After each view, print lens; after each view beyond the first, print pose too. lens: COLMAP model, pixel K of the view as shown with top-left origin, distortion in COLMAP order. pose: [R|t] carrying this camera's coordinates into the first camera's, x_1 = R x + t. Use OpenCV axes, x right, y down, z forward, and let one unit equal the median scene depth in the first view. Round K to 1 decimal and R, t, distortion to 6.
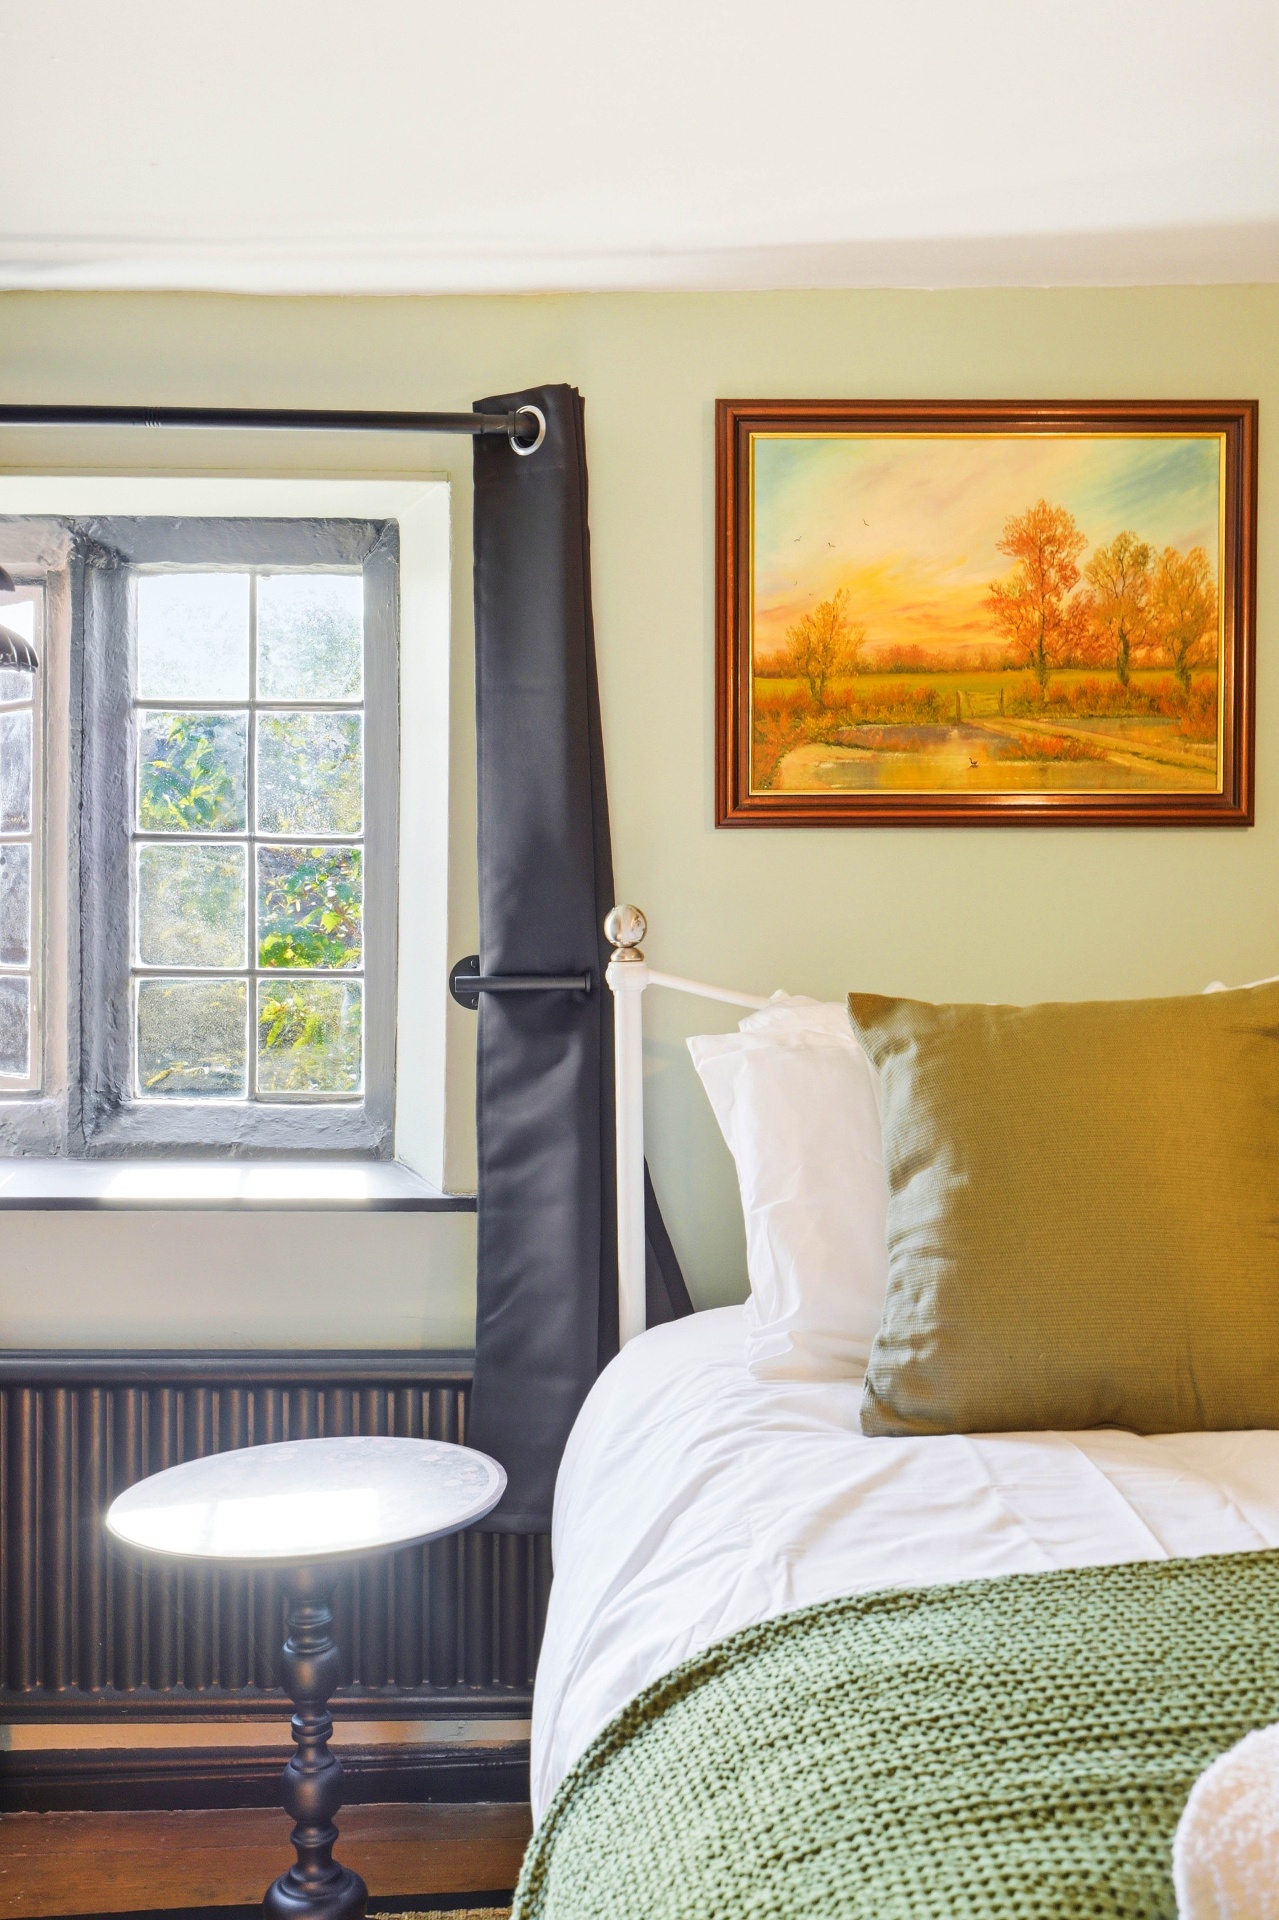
lens RADIAL K [[1982.3, 0, 652.4], [0, 1982.3, 911.9], [0, 0, 1]] dist [0.023532, 0.000000]
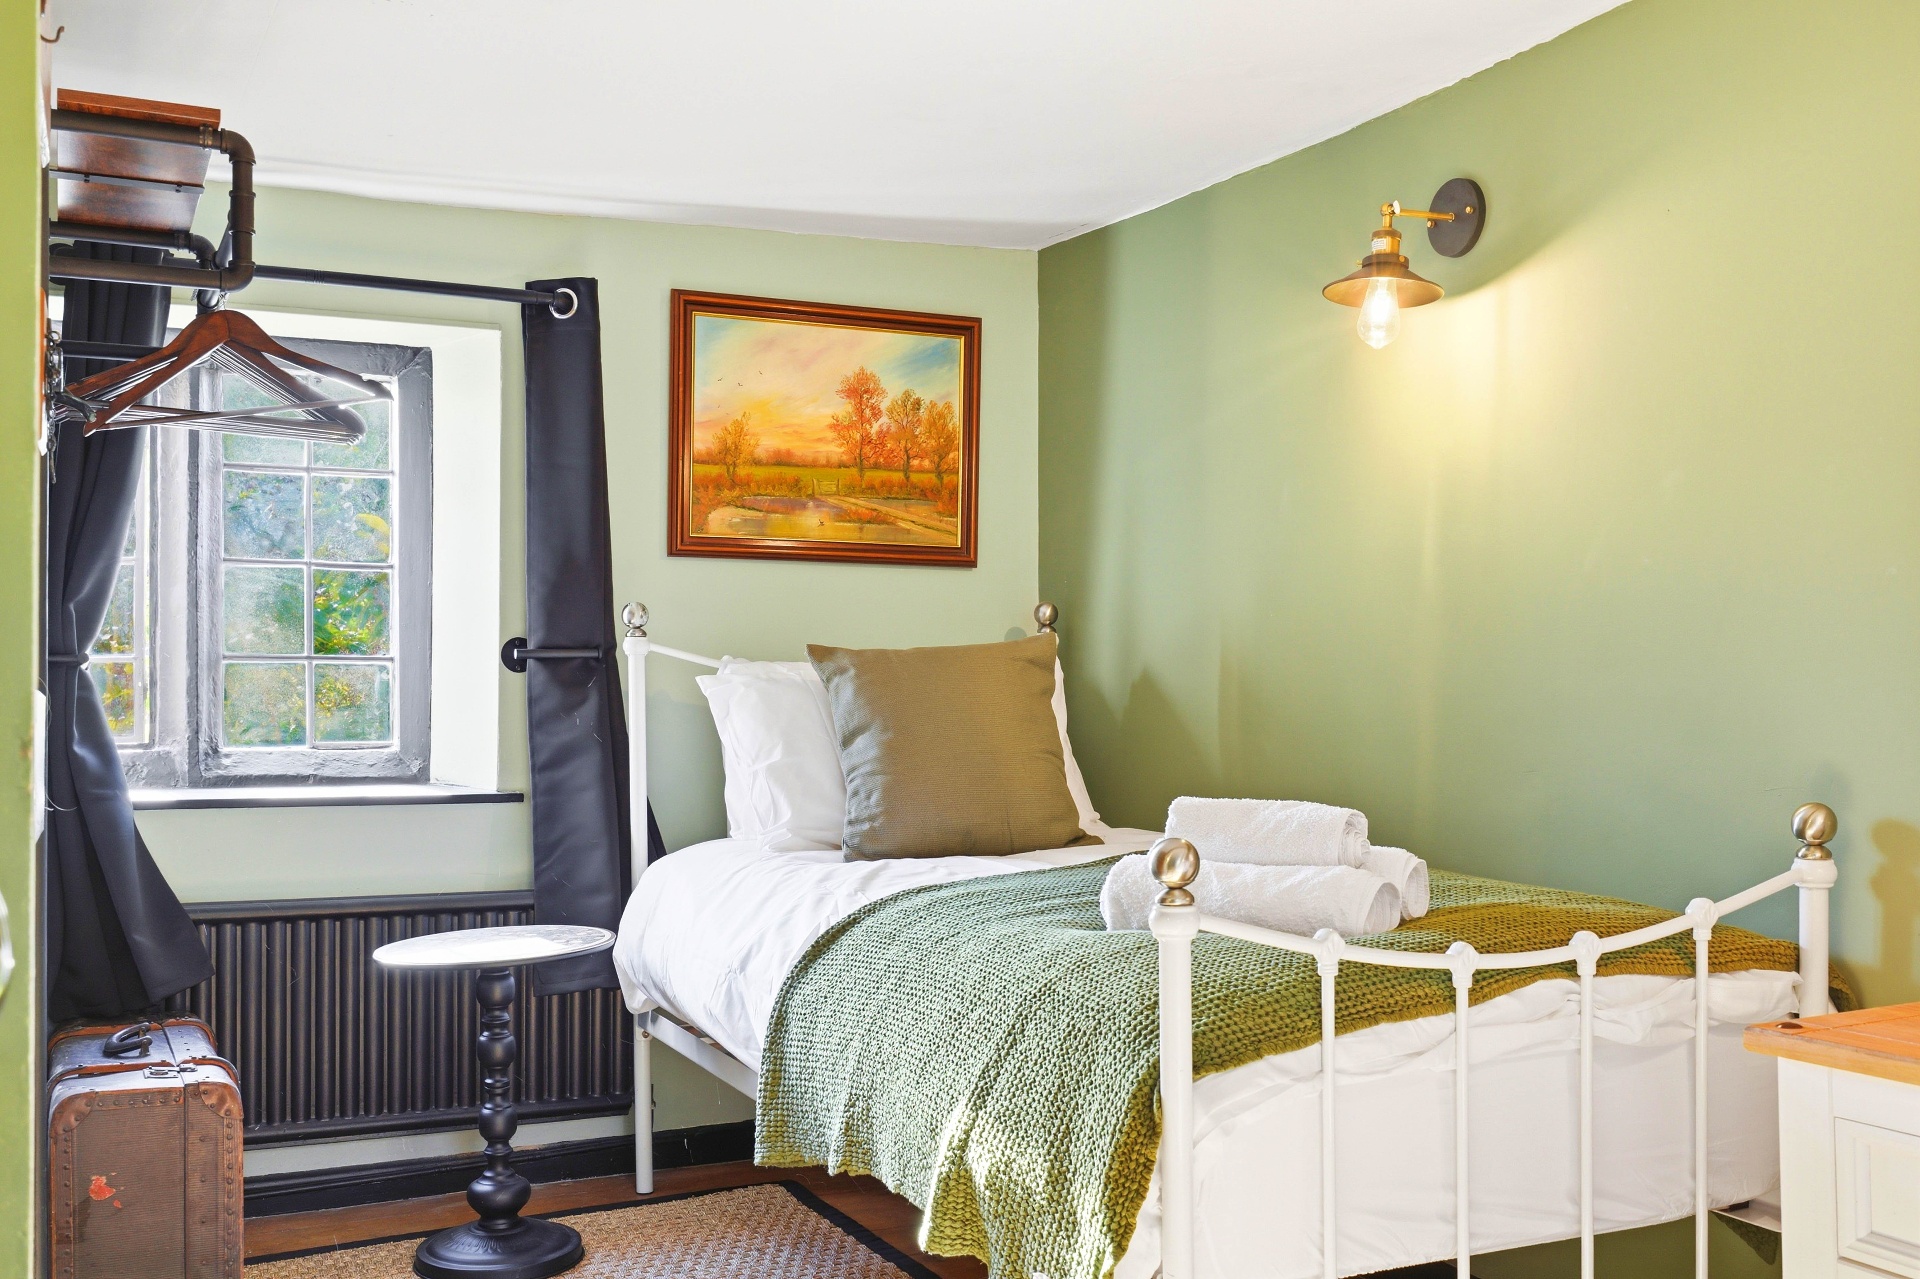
lens RADIAL K [[1982.3, 0, 968.7], [0, 1982.3, 680.8], [0, 0, 1]] dist [0.023532, 0.000000]
pose [[0.916259, 0.000412, 0.400586, -0.393749], [0.006977, 0.999831, -0.016986, 0.085807], [-0.400526, 0.018359, 0.916101, -0.563845]]
